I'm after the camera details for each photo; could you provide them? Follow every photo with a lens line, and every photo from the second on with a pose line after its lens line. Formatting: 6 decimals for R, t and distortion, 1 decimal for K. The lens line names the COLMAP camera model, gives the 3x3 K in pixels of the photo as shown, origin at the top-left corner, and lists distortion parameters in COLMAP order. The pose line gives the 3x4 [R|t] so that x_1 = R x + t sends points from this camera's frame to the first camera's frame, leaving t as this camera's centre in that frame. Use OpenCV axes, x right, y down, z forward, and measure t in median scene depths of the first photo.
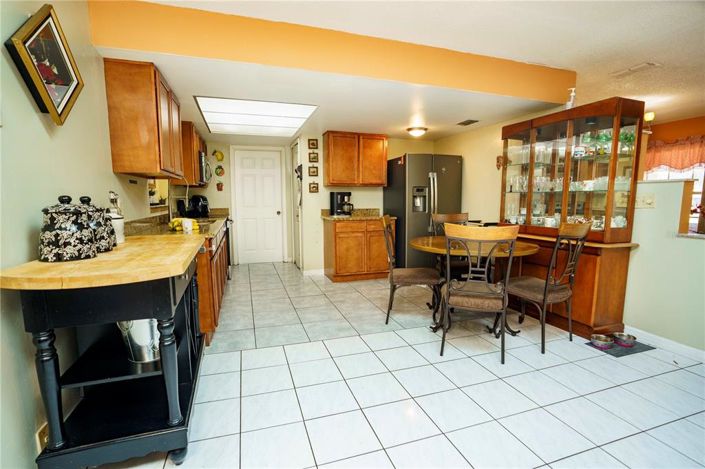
lens RADIAL K [[331.2, 0, 351.6], [0, 331.2, 240.8], [0, 0, 1]] dist [-0.064669, 0.024915]
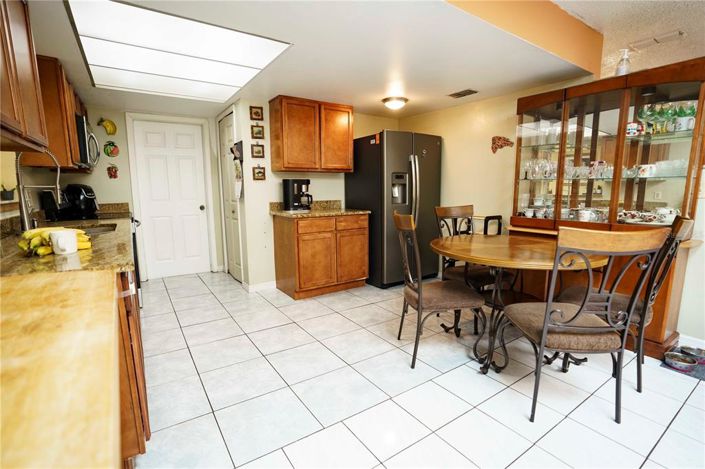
lens RADIAL K [[331.2, 0, 351.6], [0, 331.2, 240.8], [0, 0, 1]] dist [-0.064669, 0.024915]
pose [[0.962072, -0.046134, 0.268867, -0.127106], [0.037639, 0.998618, 0.036667, -0.031160], [-0.270188, -0.025156, 0.962479, 0.246752]]
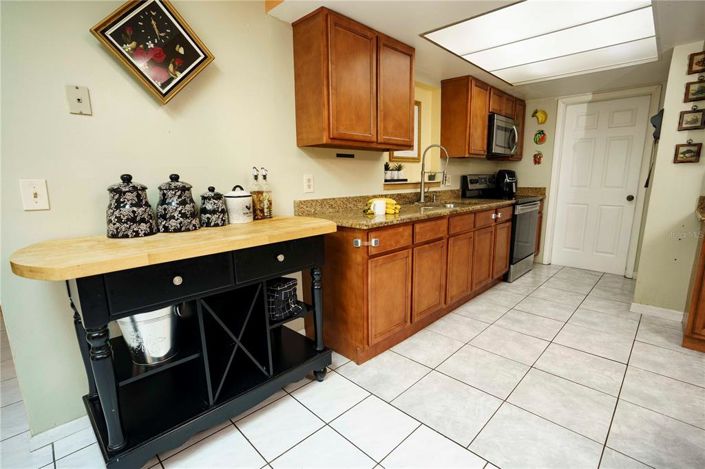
lens RADIAL K [[331.2, 0, 351.6], [0, 331.2, 240.8], [0, 0, 1]] dist [-0.064669, 0.024915]
pose [[0.453404, 0.167291, -0.875465, 0.108322], [-0.103898, 0.985452, 0.134499, -0.041793], [0.885229, 0.029977, 0.464189, 0.338713]]
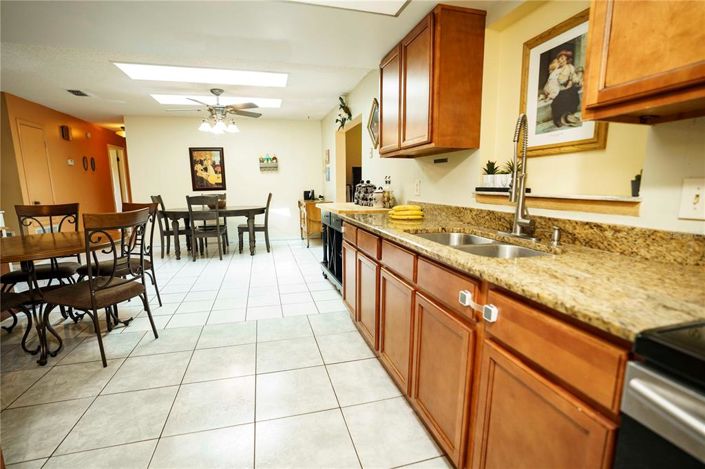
lens RADIAL K [[331.2, 0, 351.6], [0, 331.2, 240.8], [0, 0, 1]] dist [-0.064669, 0.024915]
pose [[-0.998754, -0.002153, 0.049850, -0.276531], [0.012743, 0.954931, 0.296555, -0.139302], [-0.048241, 0.296821, -0.953714, 1.103742]]
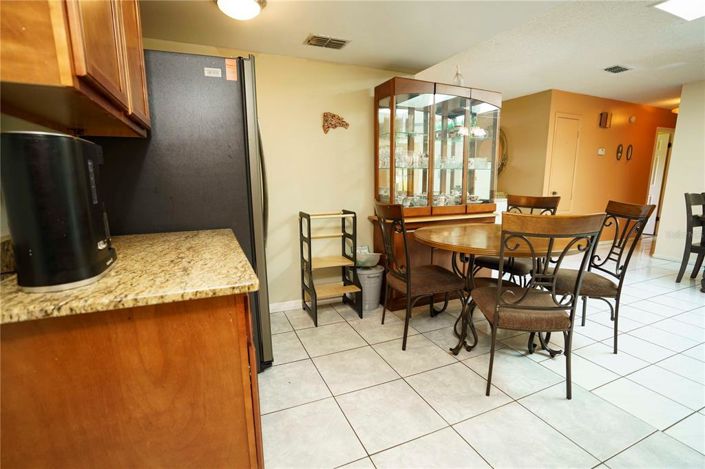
lens RADIAL K [[331.2, 0, 351.6], [0, 331.2, 240.8], [0, 0, 1]] dist [-0.064669, 0.024915]
pose [[-0.092156, -0.187562, 0.977920, -0.232332], [0.131215, 0.971247, 0.198648, -0.113842], [-0.987061, 0.146624, -0.064896, 0.901671]]
